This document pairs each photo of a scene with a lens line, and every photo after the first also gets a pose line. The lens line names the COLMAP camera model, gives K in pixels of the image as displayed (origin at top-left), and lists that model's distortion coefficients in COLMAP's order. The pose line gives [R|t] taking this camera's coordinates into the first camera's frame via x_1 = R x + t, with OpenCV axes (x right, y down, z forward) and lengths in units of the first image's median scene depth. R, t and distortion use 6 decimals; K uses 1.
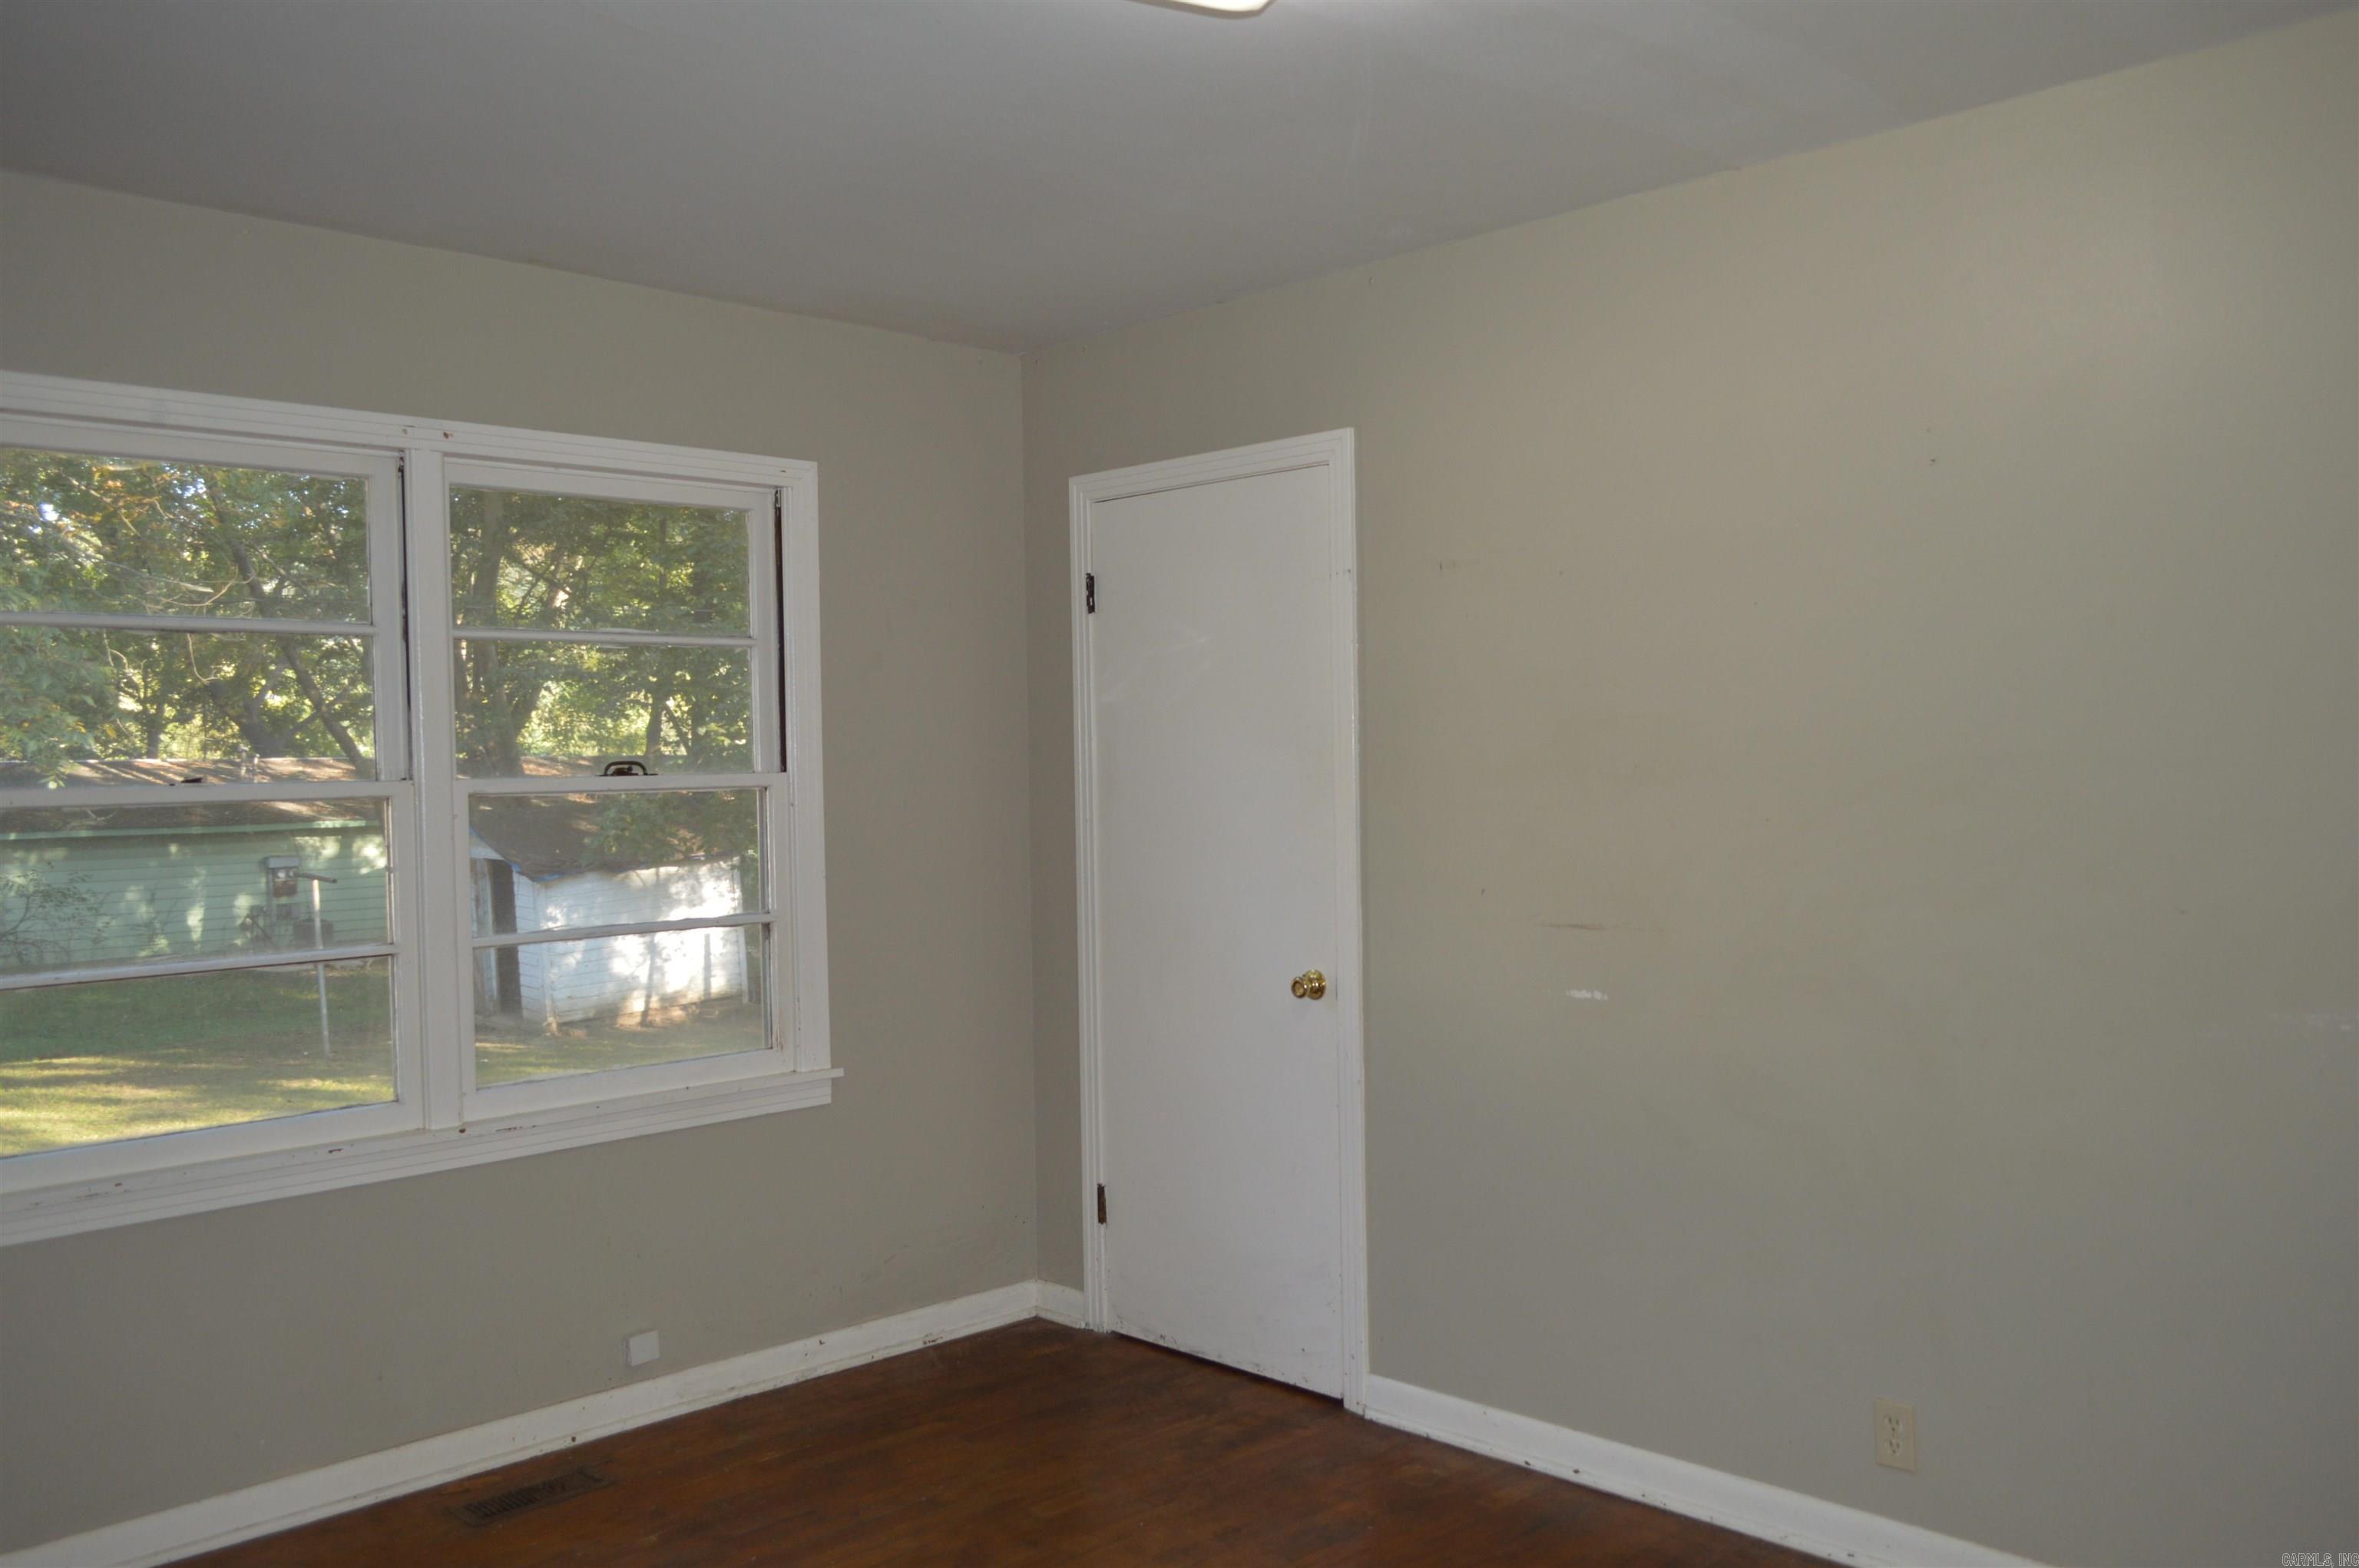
lens RADIAL K [[1893.2, 0, 1194.6], [0, 1893.2, 776.3], [0, 0, 1]] dist [-0.014909, 0.001457]
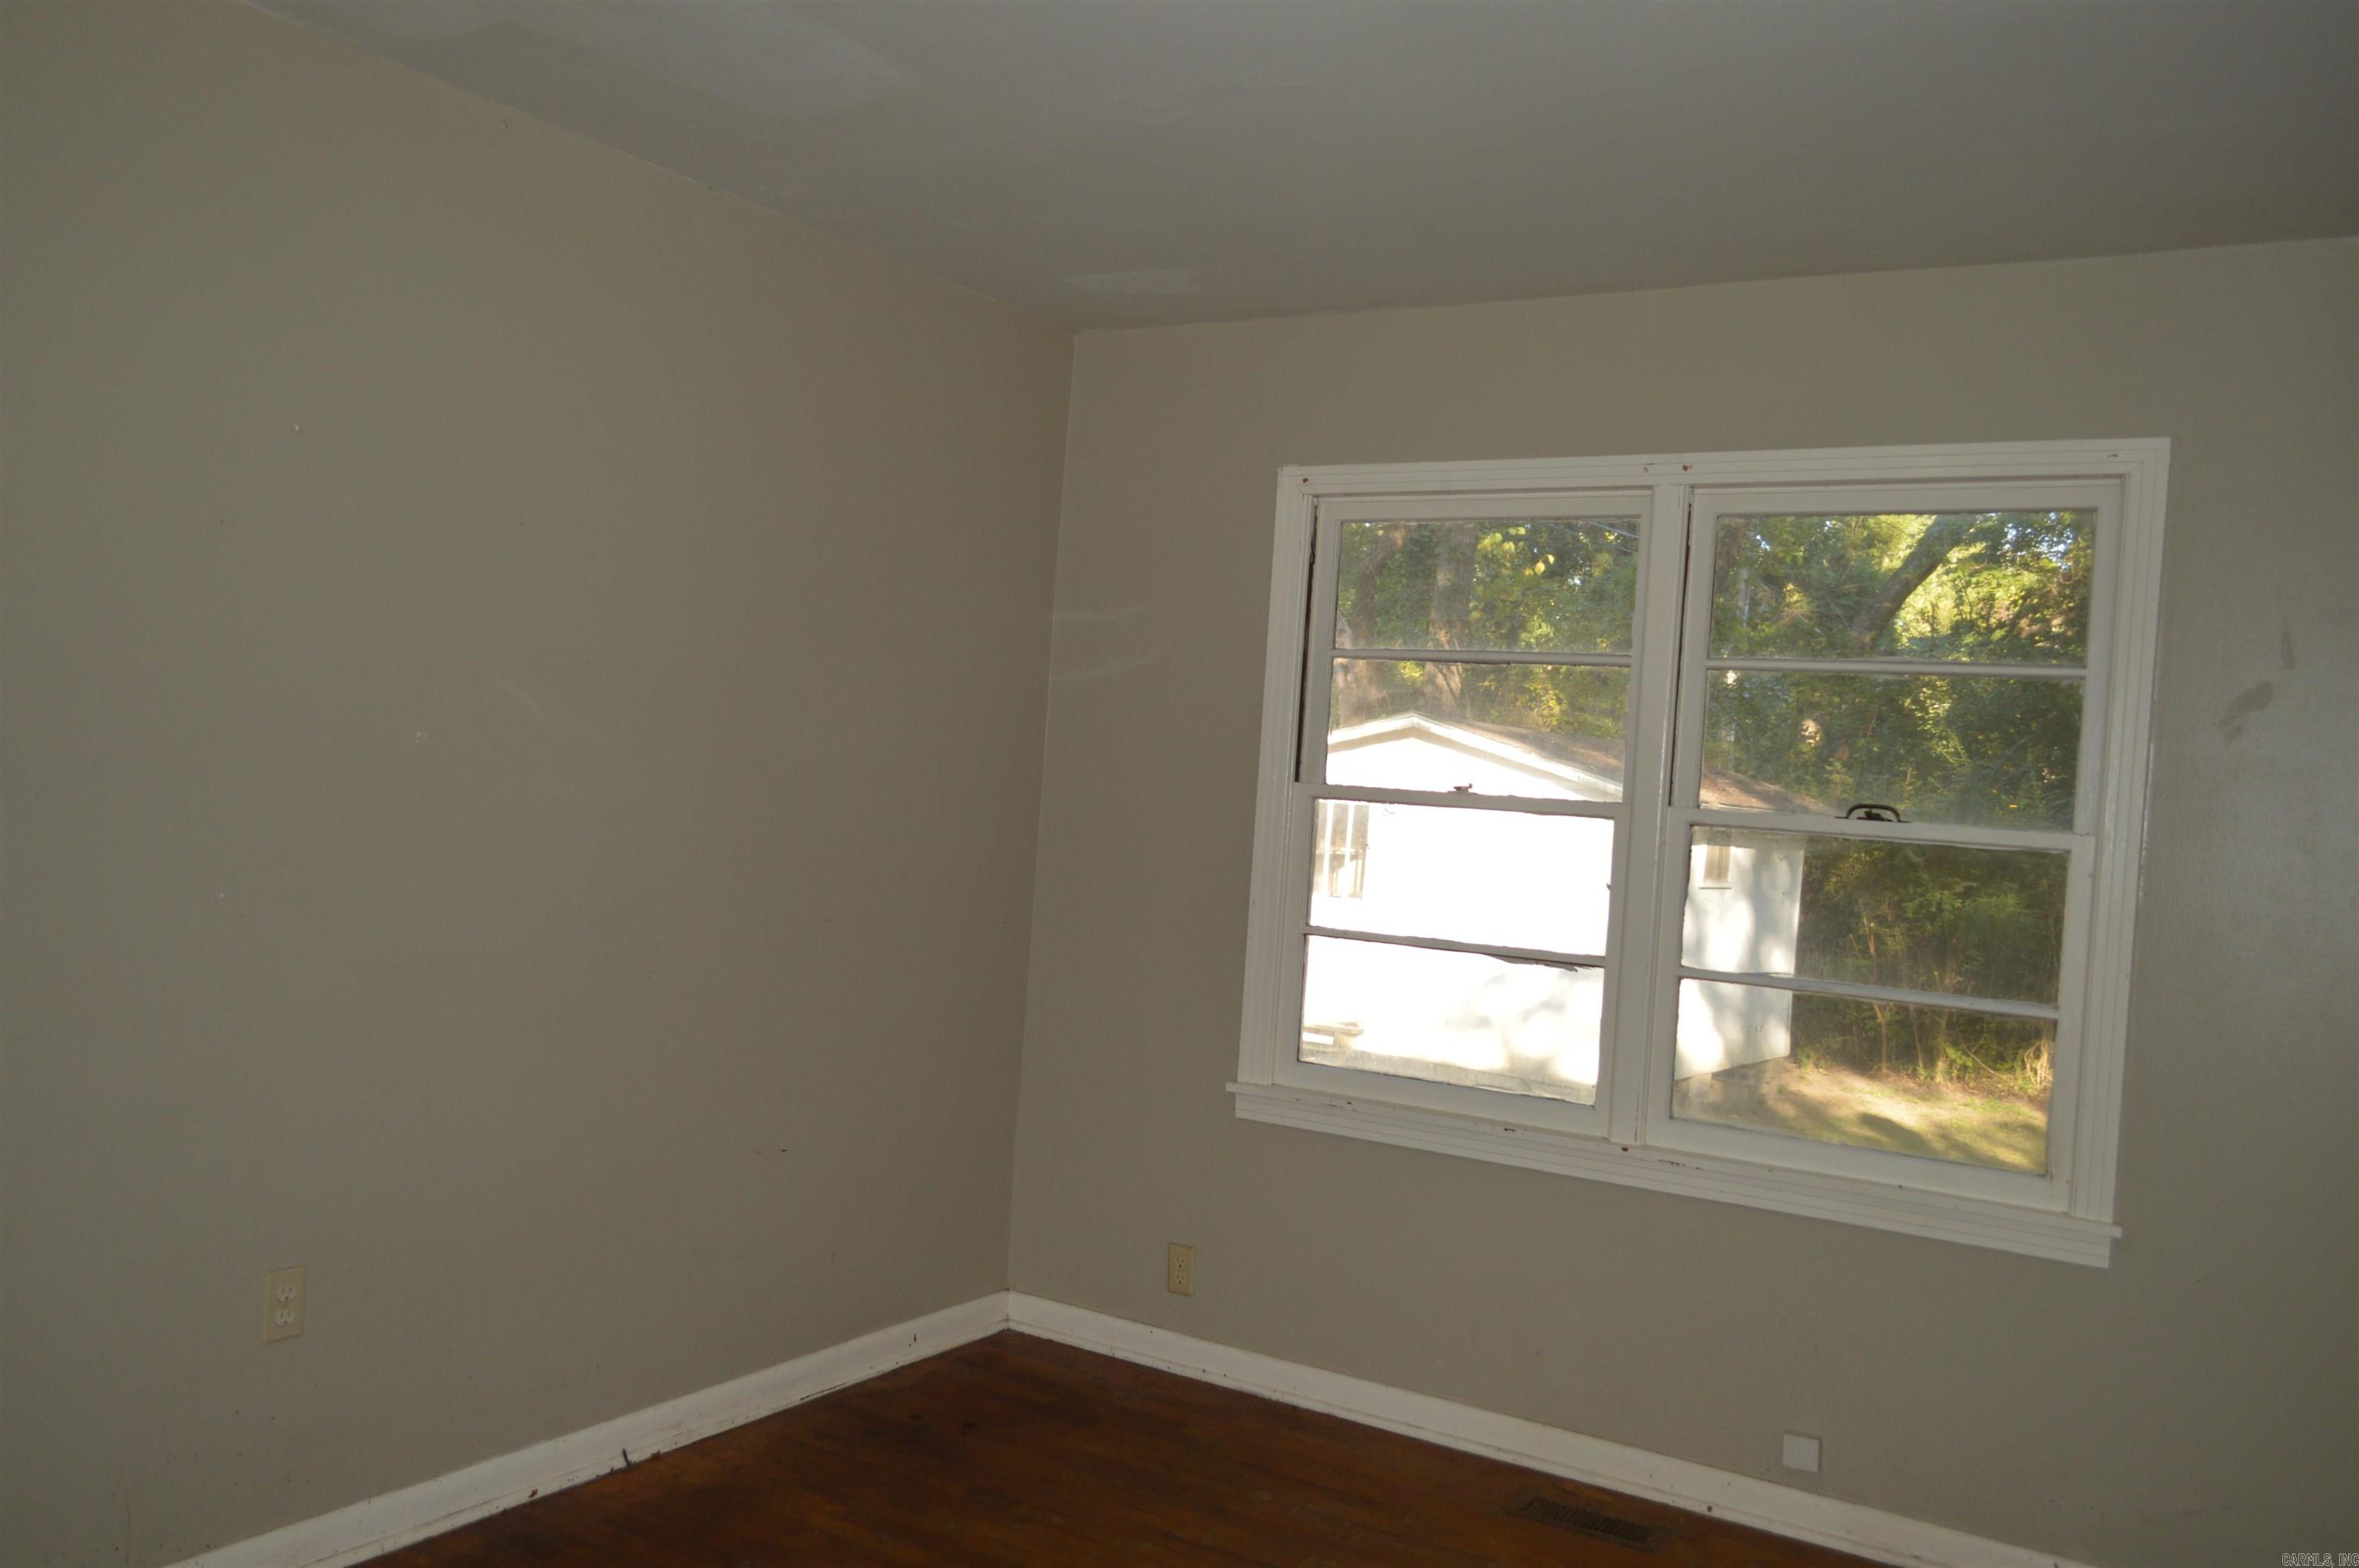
lens RADIAL K [[1893.2, 0, 1194.6], [0, 1893.2, 776.3], [0, 0, 1]] dist [-0.014909, 0.001457]
pose [[0.213675, 0.036954, -0.976206, 0.501547], [-0.078564, 0.996698, 0.020533, -0.014111], [0.973741, 0.072307, 0.215873, 0.490806]]
